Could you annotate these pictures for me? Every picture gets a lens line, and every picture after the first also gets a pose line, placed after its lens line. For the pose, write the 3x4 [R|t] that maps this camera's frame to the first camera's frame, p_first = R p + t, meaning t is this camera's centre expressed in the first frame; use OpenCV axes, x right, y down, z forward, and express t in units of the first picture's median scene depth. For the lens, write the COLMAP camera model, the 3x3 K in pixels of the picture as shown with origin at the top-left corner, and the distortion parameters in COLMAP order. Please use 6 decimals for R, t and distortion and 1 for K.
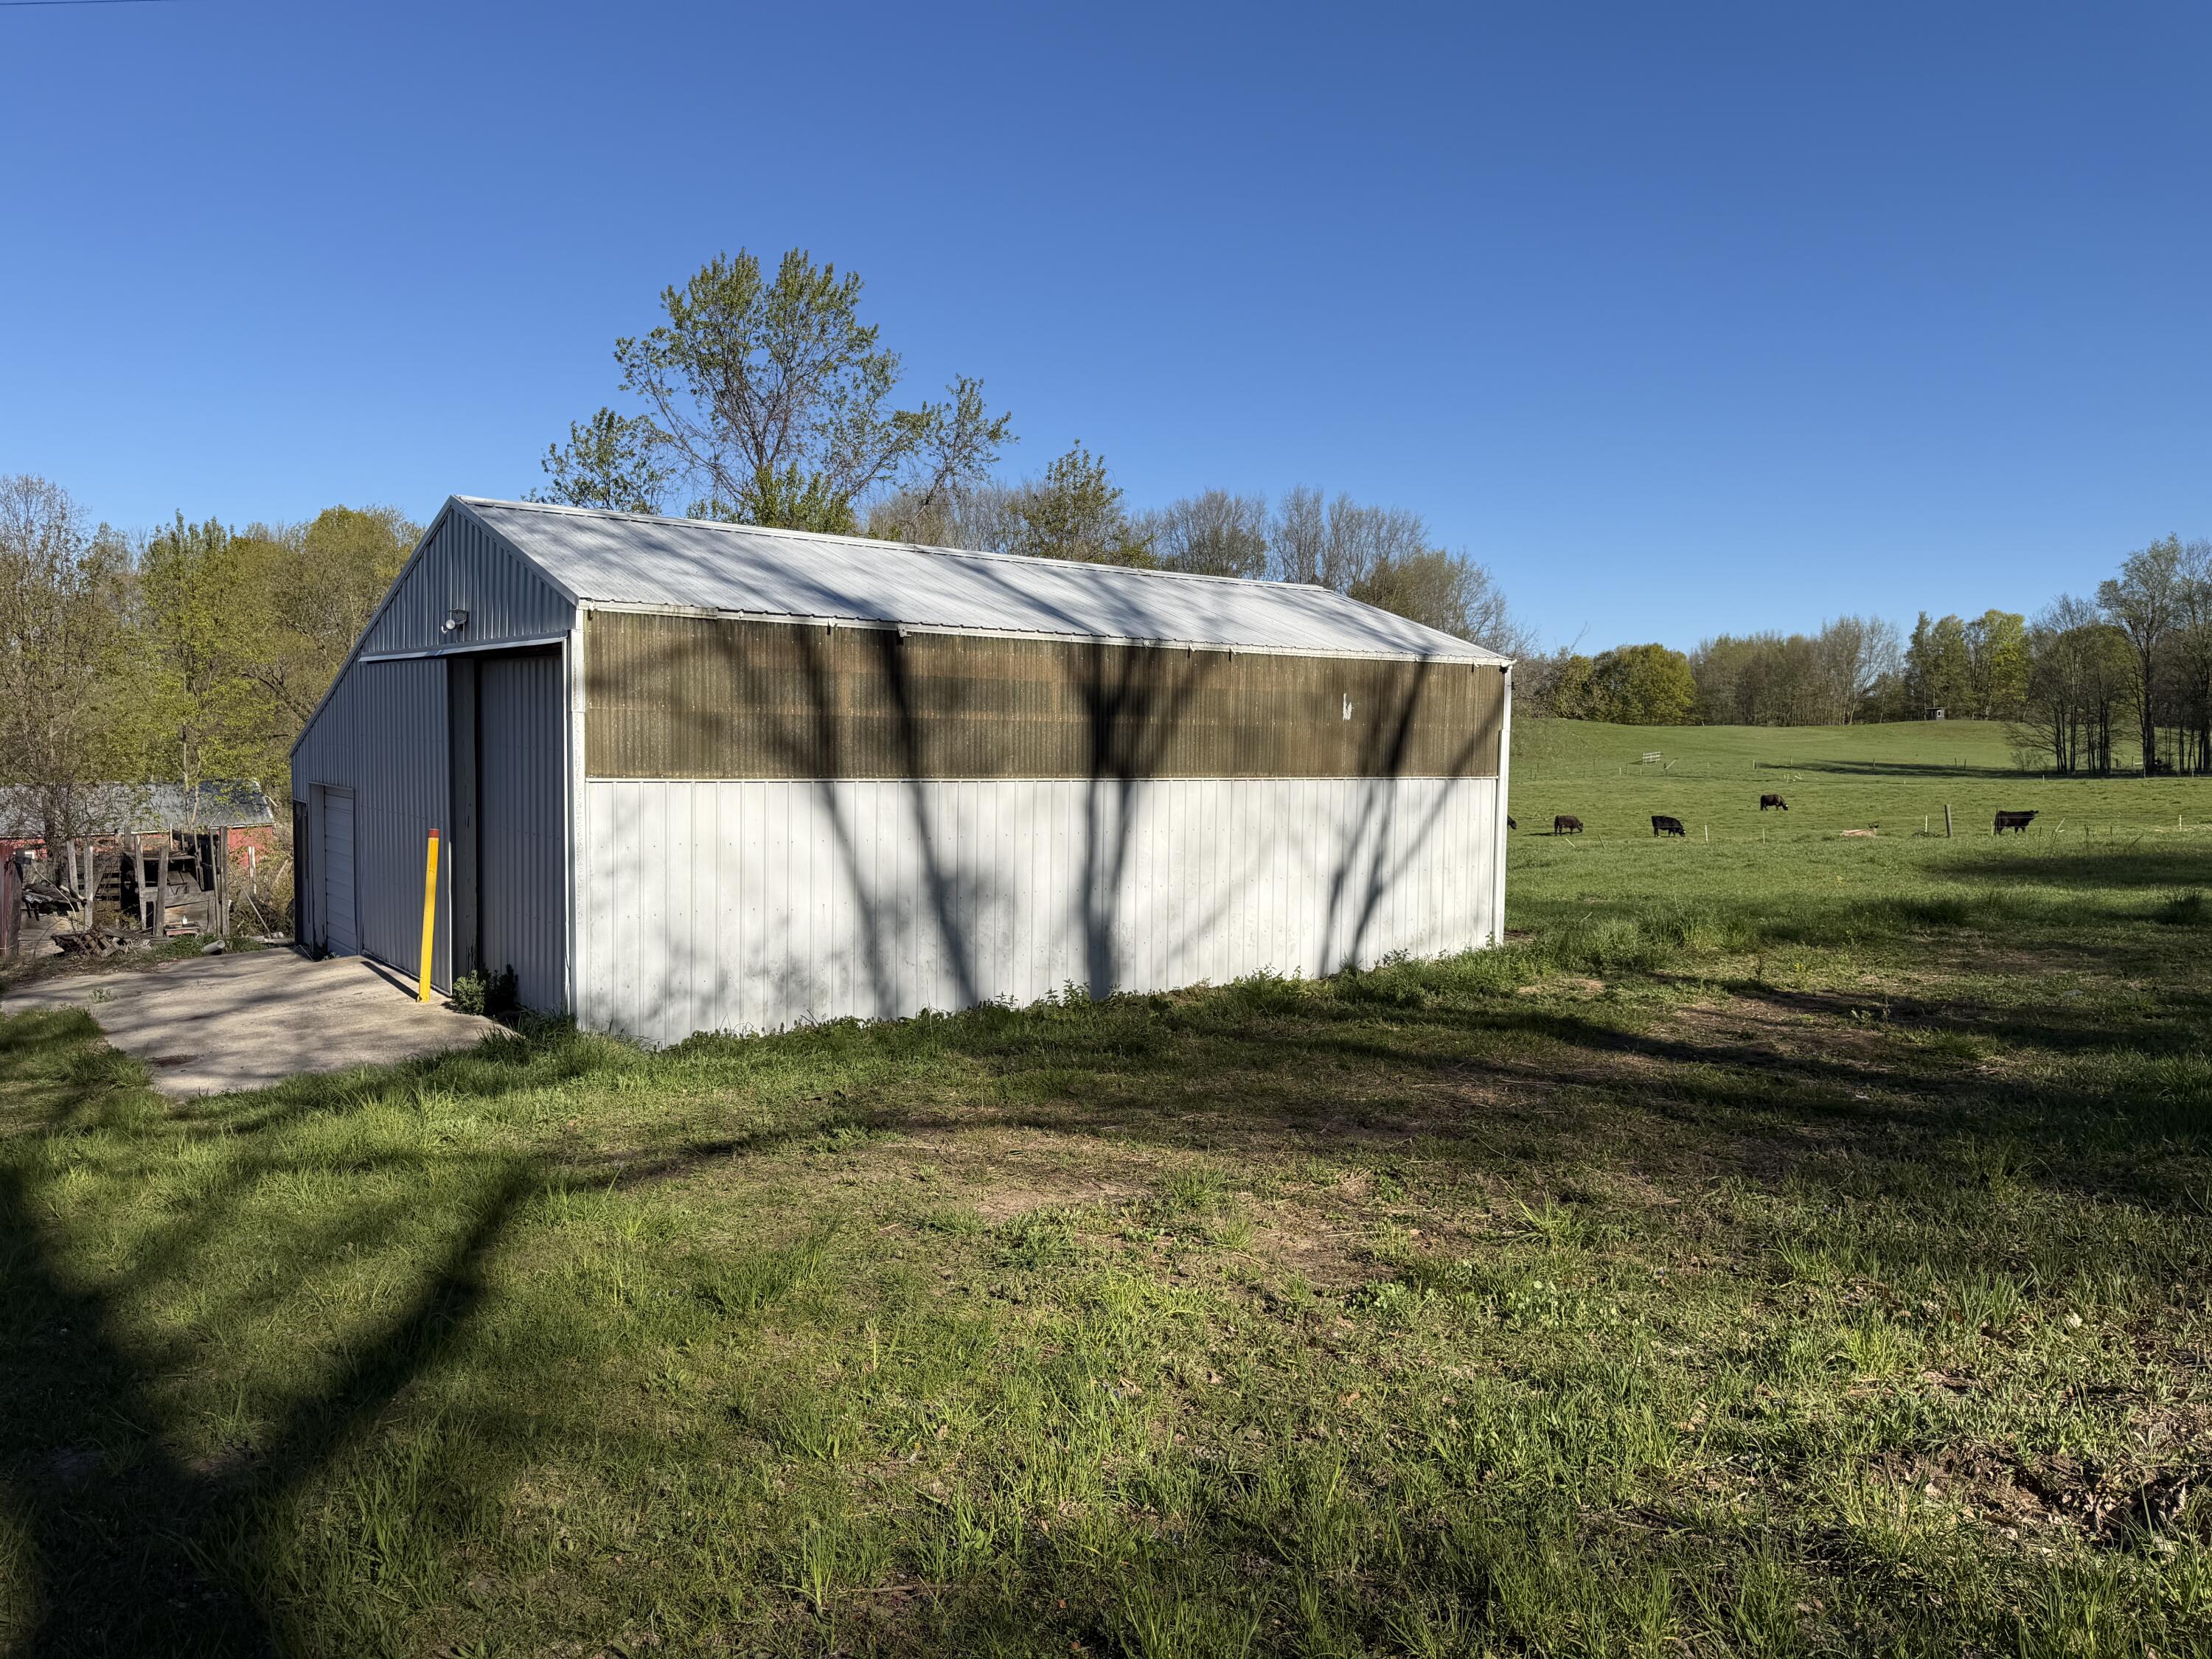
lens RADIAL K [[1555.2, 0, 1103.0], [0, 1555.2, 832.9], [0, 0, 1]] dist [0.030442, -0.054394]
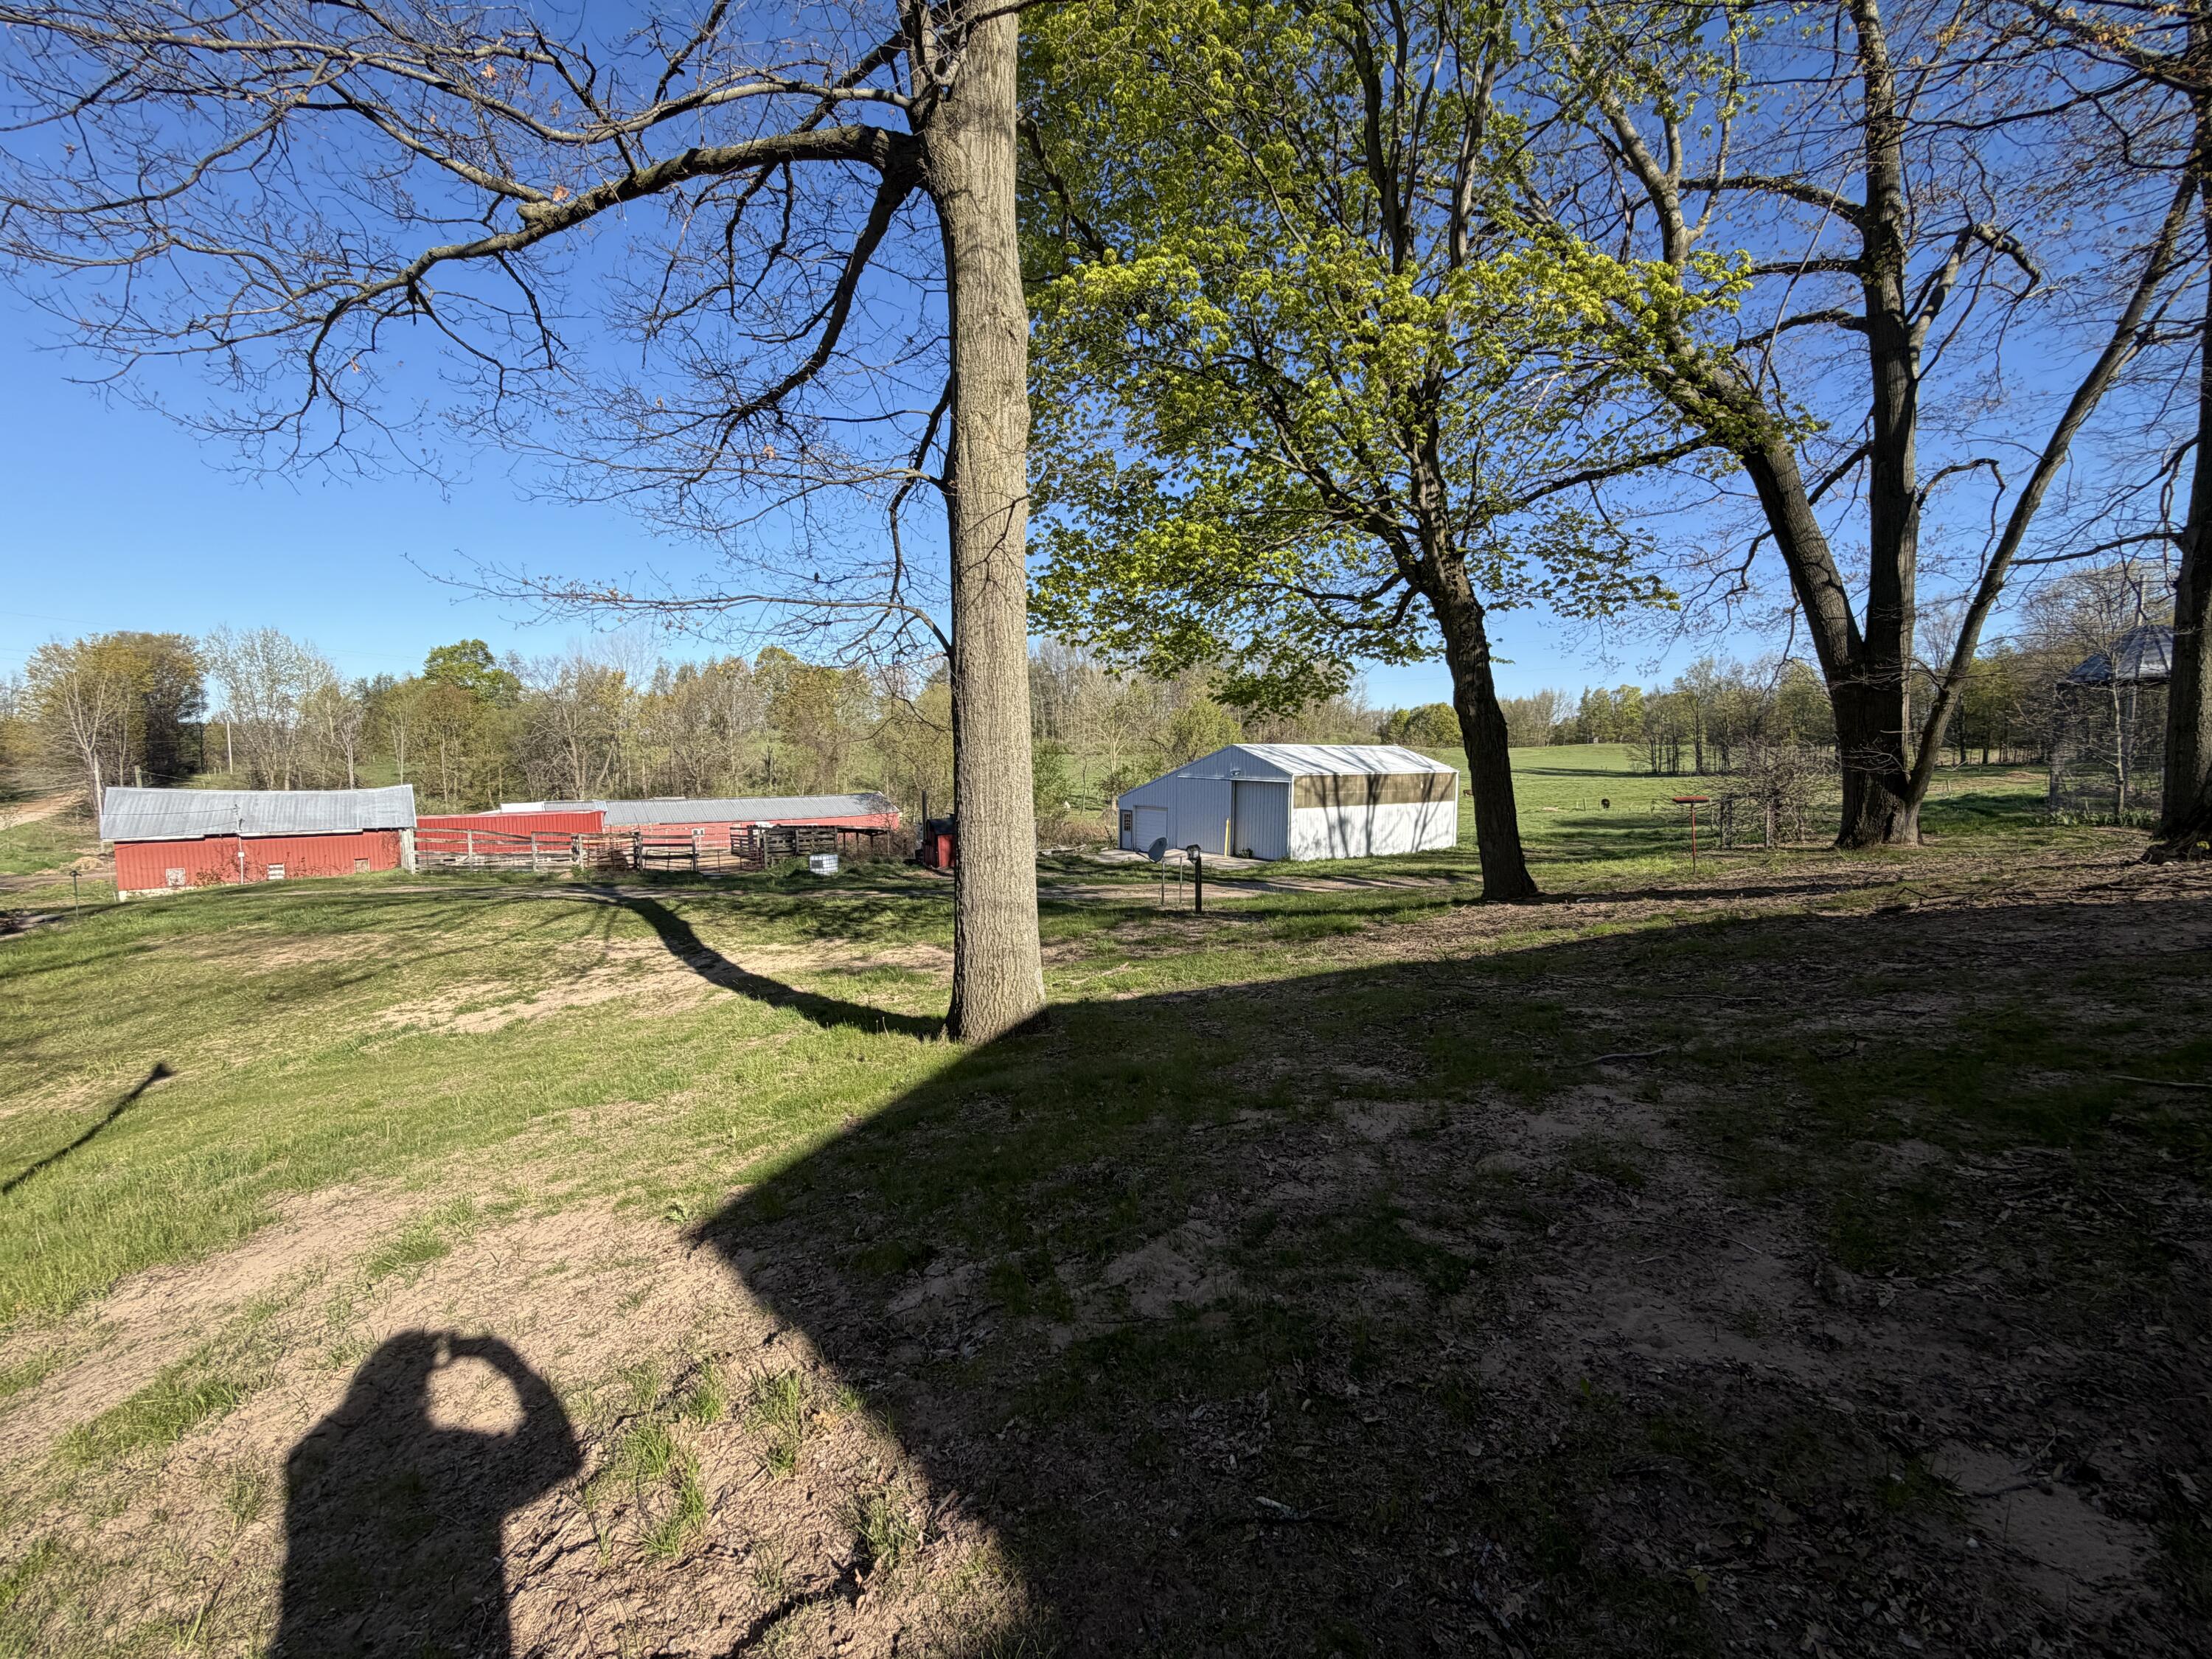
lens RADIAL K [[885.5, 0, 1109.5], [0, 885.5, 826.6], [0, 0, 1]] dist [-0.005303, 0.000786]
pose [[0.999883, -0.005716, -0.014183, -0.069198], [0.006076, 0.999657, 0.025465, -0.004174], [0.014033, -0.025548, 0.999575, -0.147941]]
